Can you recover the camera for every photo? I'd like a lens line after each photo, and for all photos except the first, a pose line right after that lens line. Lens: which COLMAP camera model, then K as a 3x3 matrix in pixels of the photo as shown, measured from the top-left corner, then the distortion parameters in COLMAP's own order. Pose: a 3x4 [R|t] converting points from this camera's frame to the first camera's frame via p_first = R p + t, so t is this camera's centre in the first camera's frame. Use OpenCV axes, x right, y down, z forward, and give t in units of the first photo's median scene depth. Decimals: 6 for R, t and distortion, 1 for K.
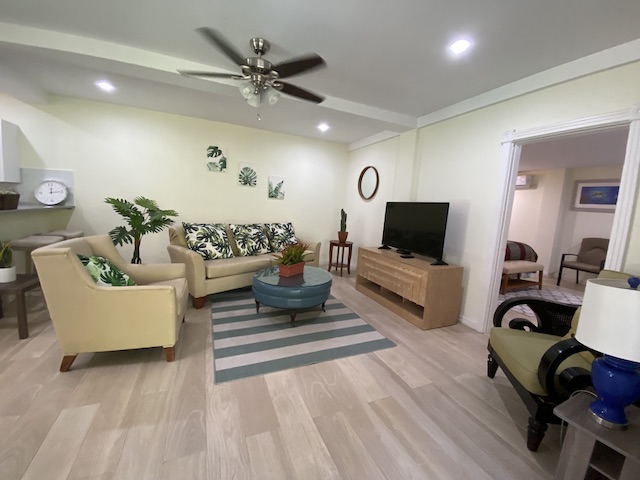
lens RADIAL K [[259.7, 0, 318.0], [0, 259.7, 240.1], [0, 0, 1]] dist [0.028161, -0.023713]
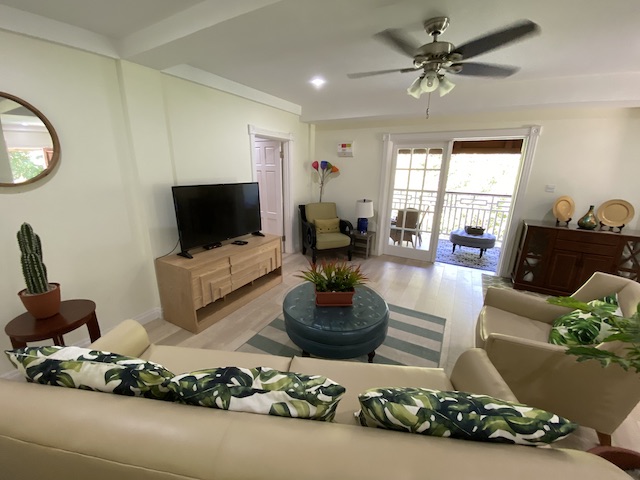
lens RADIAL K [[259.7, 0, 318.0], [0, 259.7, 240.1], [0, 0, 1]] dist [0.028161, -0.023713]
pose [[-0.619014, -0.273169, 0.736342, -0.543780], [0.055198, 0.920112, 0.387747, -0.305263], [-0.783437, 0.280666, -0.554484, 1.344192]]
